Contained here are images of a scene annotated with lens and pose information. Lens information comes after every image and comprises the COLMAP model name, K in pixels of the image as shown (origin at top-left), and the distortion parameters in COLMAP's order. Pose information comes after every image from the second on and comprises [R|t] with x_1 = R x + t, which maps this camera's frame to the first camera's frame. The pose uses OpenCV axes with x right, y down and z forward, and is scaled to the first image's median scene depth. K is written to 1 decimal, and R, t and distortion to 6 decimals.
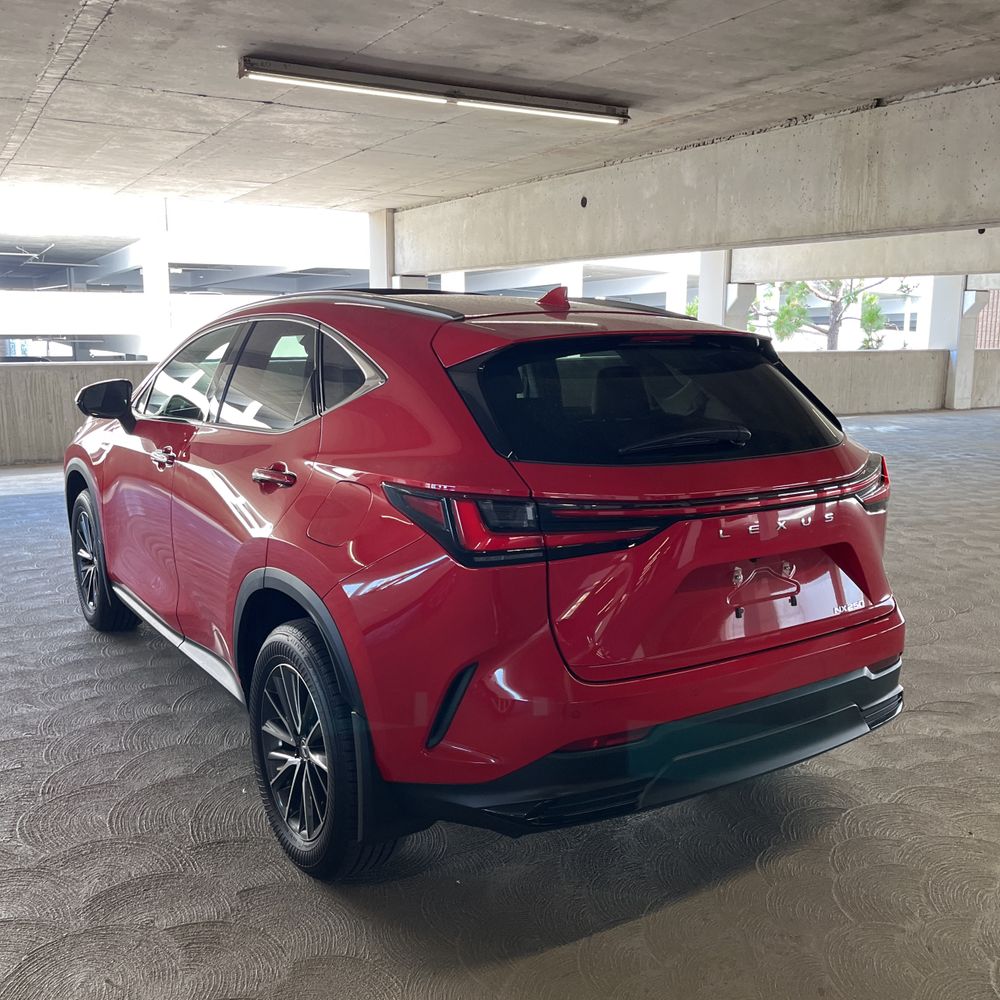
lens RADIAL K [[996.3, 0, 512.2], [0, 996.3, 502.5], [0, 0, 1]] dist [0.029290, -0.021704]
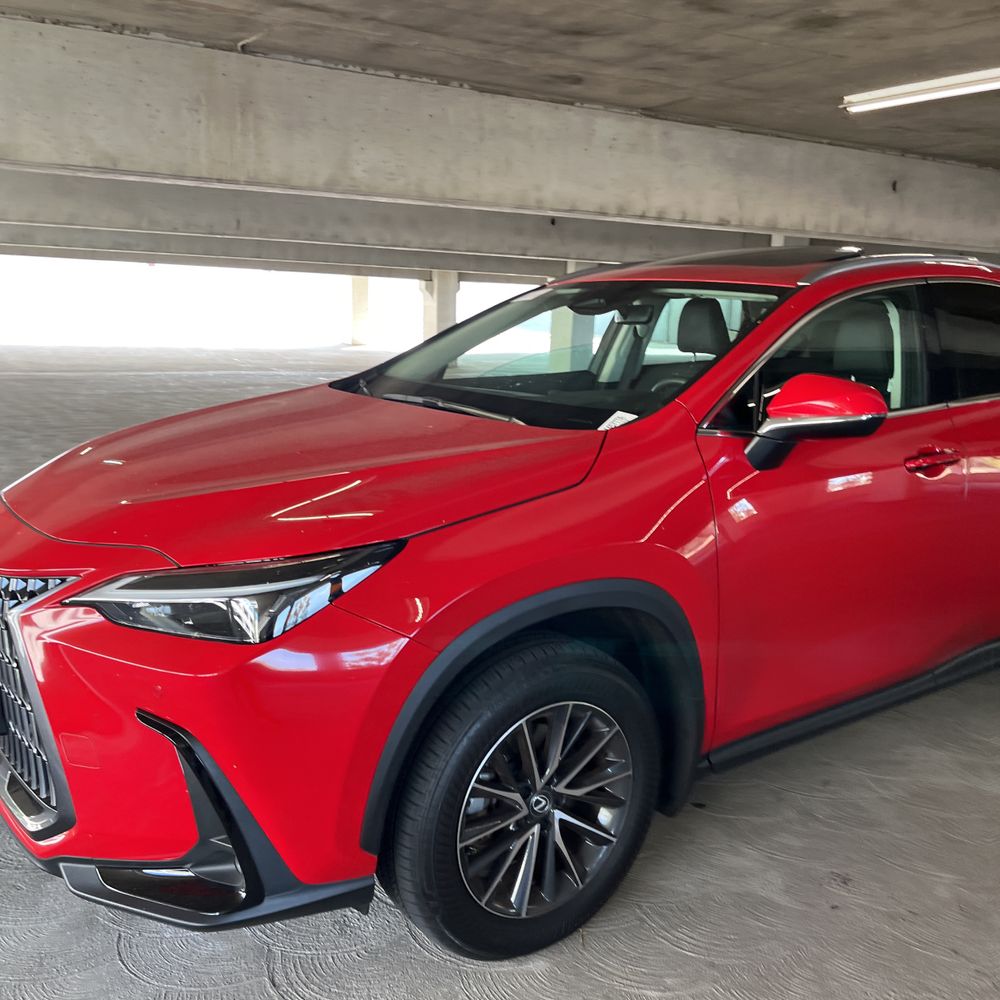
lens RADIAL K [[1007.8, 0, 500.0], [0, 1007.8, 500.0], [0, 0, 1]] dist [0.023838, -0.009910]
pose [[-0.017485, -0.199772, 0.979686, -0.668566], [0.153919, 0.967619, 0.200058, -0.132025], [-0.987929, 0.154290, 0.013829, 0.791021]]
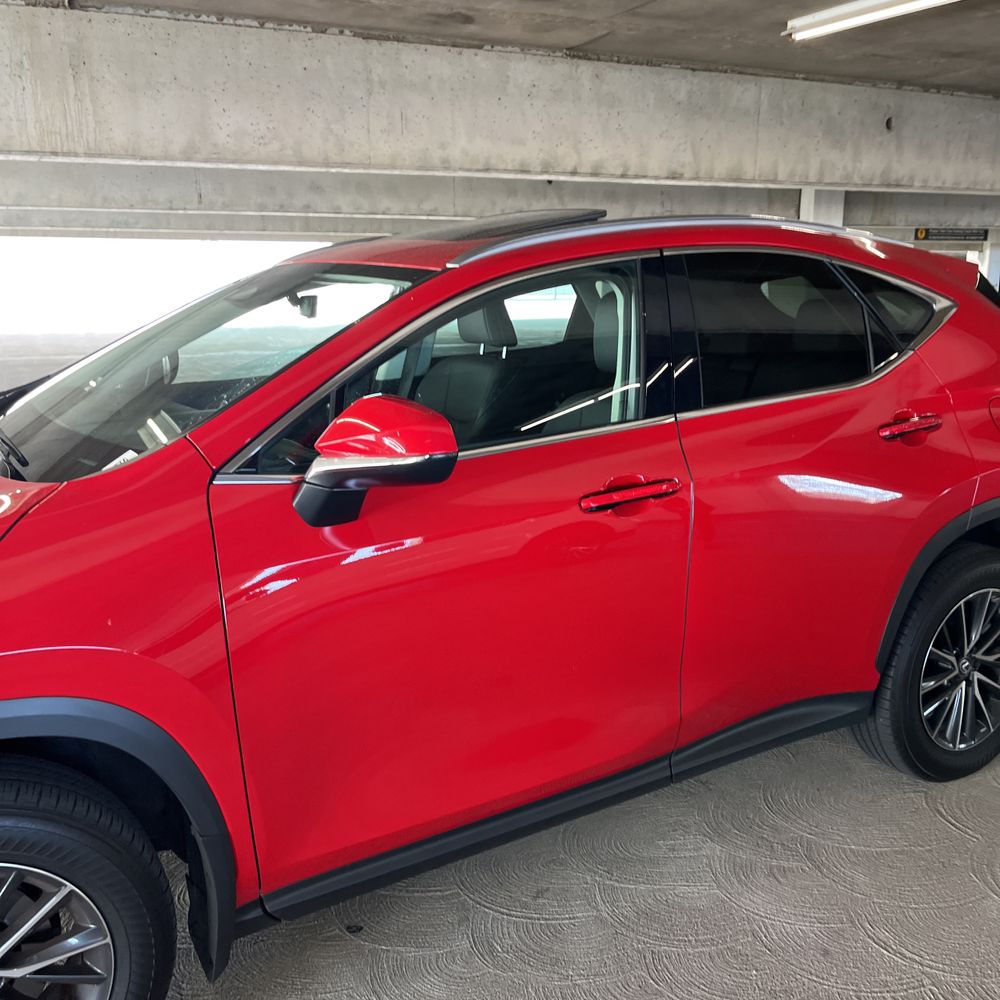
lens RADIAL K [[1003.9, 0, 506.5], [0, 1003.9, 517.4], [0, 0, 1]] dist [0.025251, -0.016063]
pose [[0.066130, -0.252067, 0.965447, -0.551334], [0.188312, 0.953331, 0.236005, -0.108365], [-0.979880, 0.166198, 0.110511, 0.595617]]
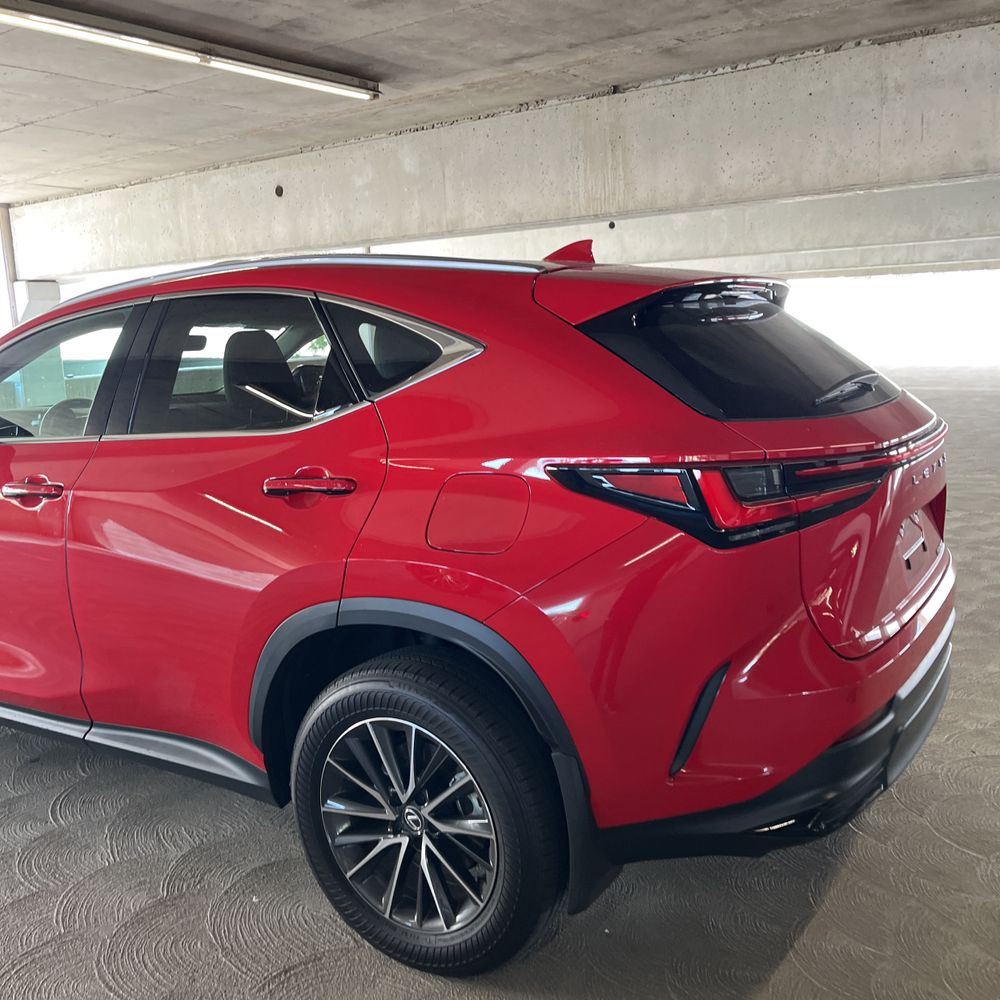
lens RADIAL K [[1000.6, 0, 500.0], [0, 1000.6, 500.0], [0, 0, 1]] dist [0.013289, 0.018745]
pose [[0.915100, -0.112923, 0.387091, -0.188850], [0.118213, 0.992936, 0.010202, -0.002204], [-0.385509, 0.036423, 0.921985, 0.103830]]
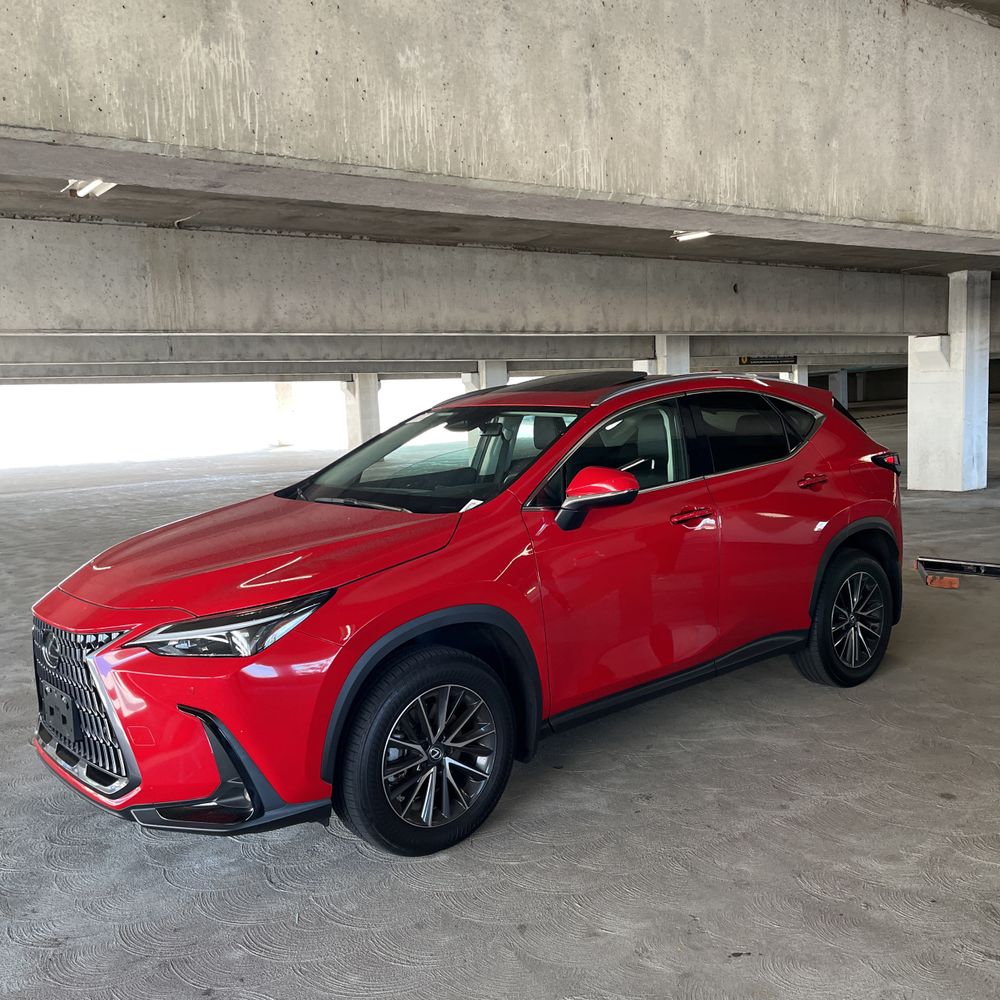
lens RADIAL K [[1013.1, 0, 515.6], [0, 1013.1, 521.9], [0, 0, 1]] dist [0.040857, -0.028697]
pose [[-0.106027, -0.134568, 0.985216, -0.892405], [0.217684, 0.963626, 0.155046, -0.156721], [-0.970243, 0.230905, -0.072877, 0.765664]]
